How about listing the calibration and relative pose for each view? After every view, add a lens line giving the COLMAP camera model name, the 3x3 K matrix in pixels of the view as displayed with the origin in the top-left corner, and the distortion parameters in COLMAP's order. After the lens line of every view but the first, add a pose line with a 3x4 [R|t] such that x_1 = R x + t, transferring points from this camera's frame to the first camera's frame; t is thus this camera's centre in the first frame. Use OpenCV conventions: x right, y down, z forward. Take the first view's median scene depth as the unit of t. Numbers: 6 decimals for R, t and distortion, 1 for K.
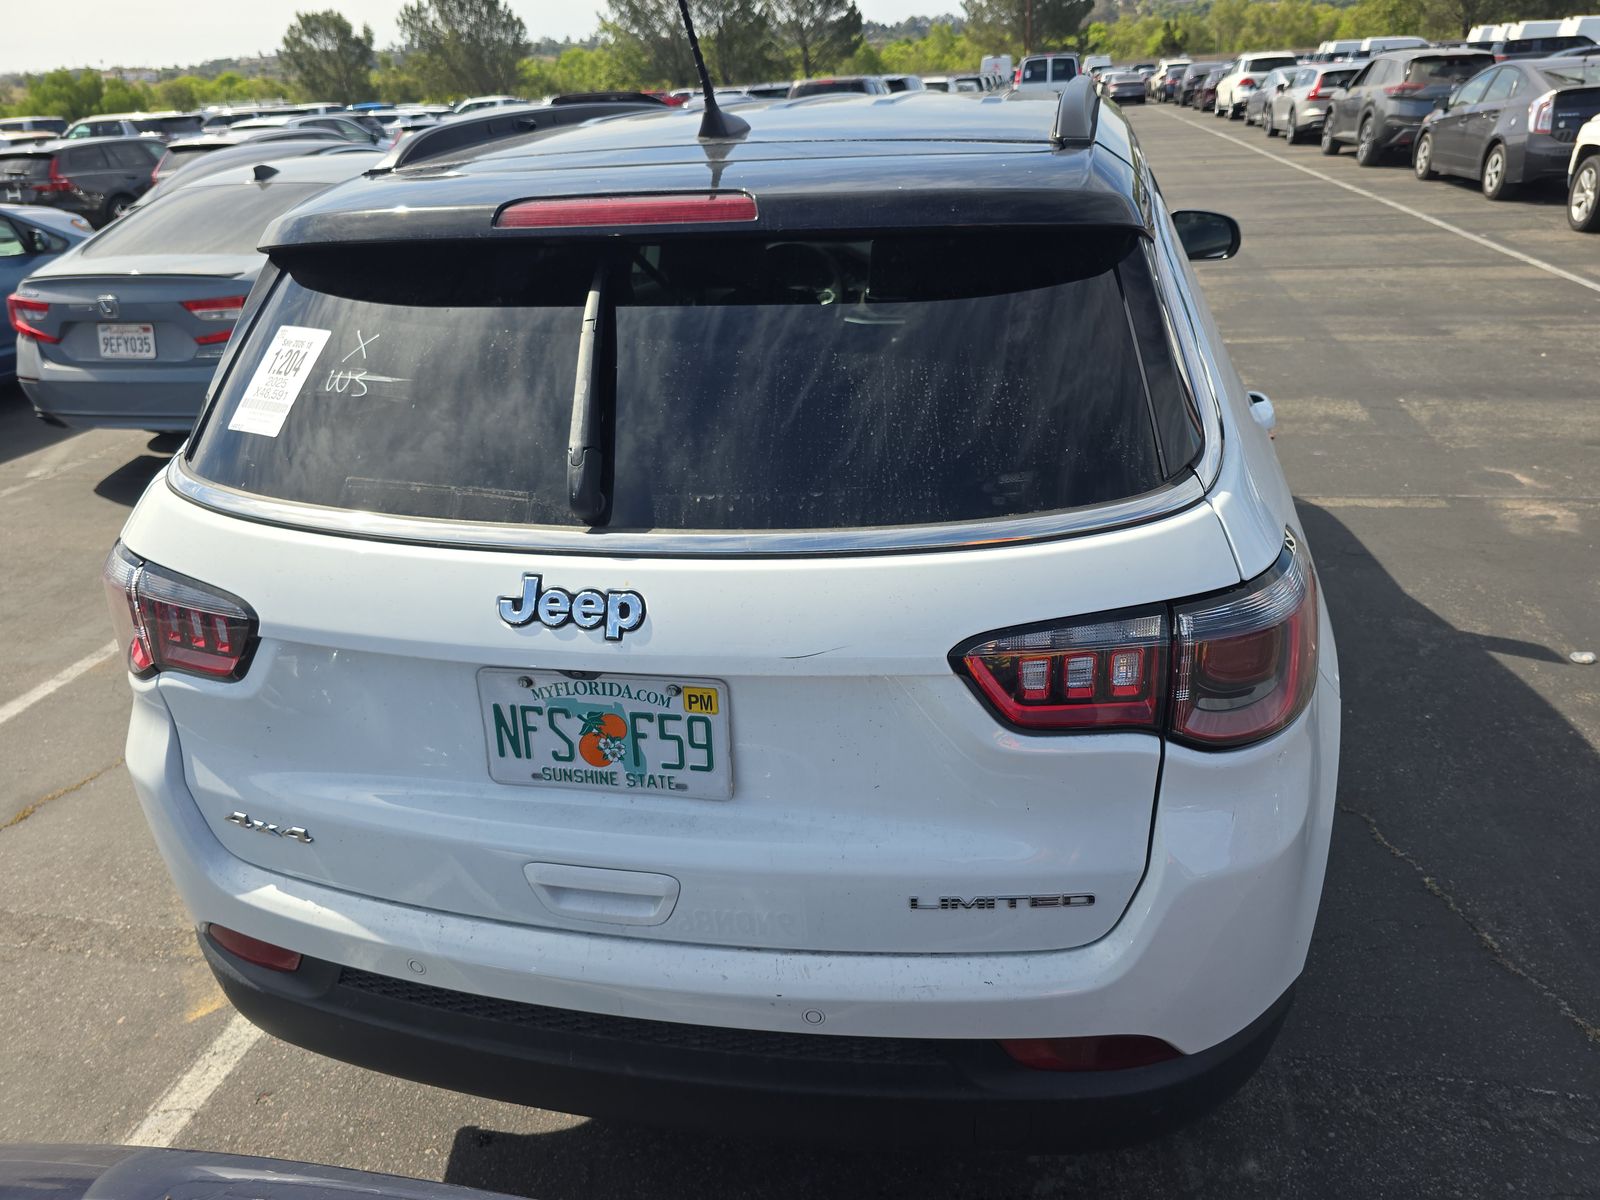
lens RADIAL K [[1104.4, 0, 823.4], [0, 1104.4, 604.0], [0, 0, 1]] dist [0.021848, -0.027885]
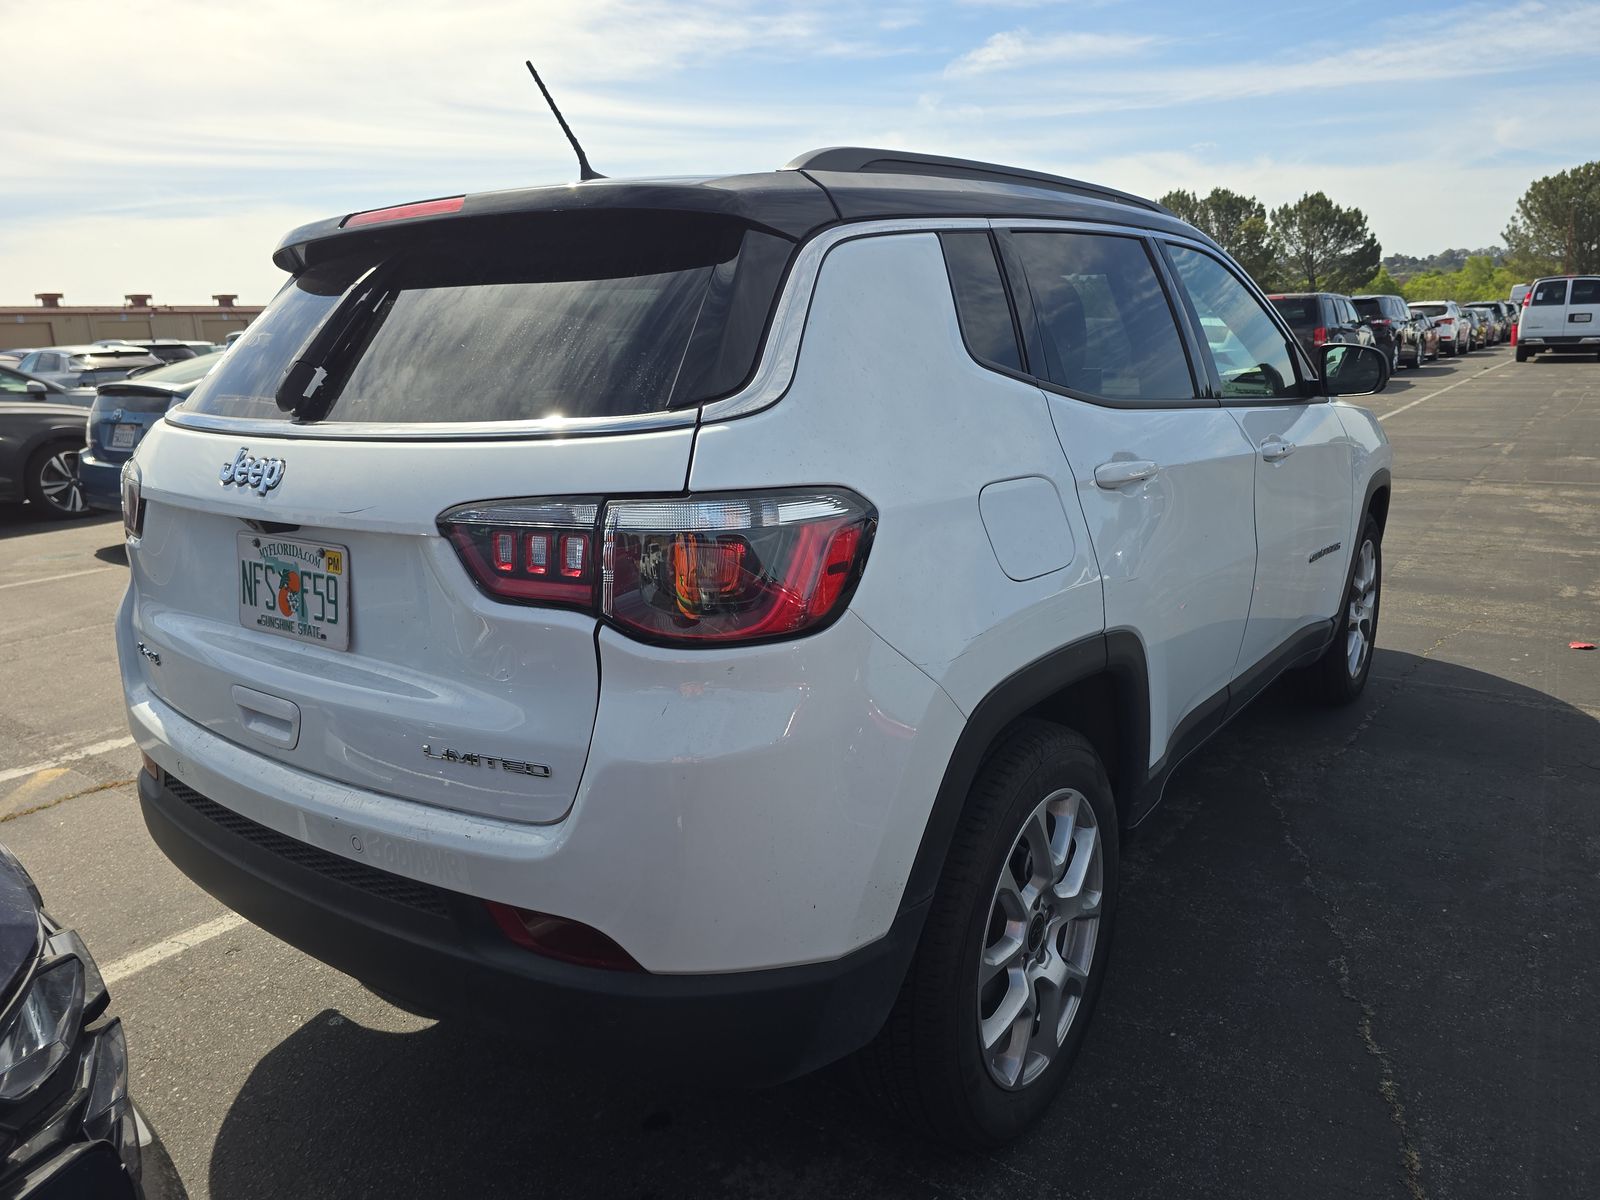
lens RADIAL K [[1104.4, 0, 798.4], [0, 1104.4, 592.7], [0, 0, 1]] dist [0.021848, -0.027885]
pose [[0.906826, 0.112097, -0.406325, 0.846561], [-0.186842, 0.971009, -0.149106, 0.200605], [0.377831, 0.211132, 0.901481, 0.065536]]
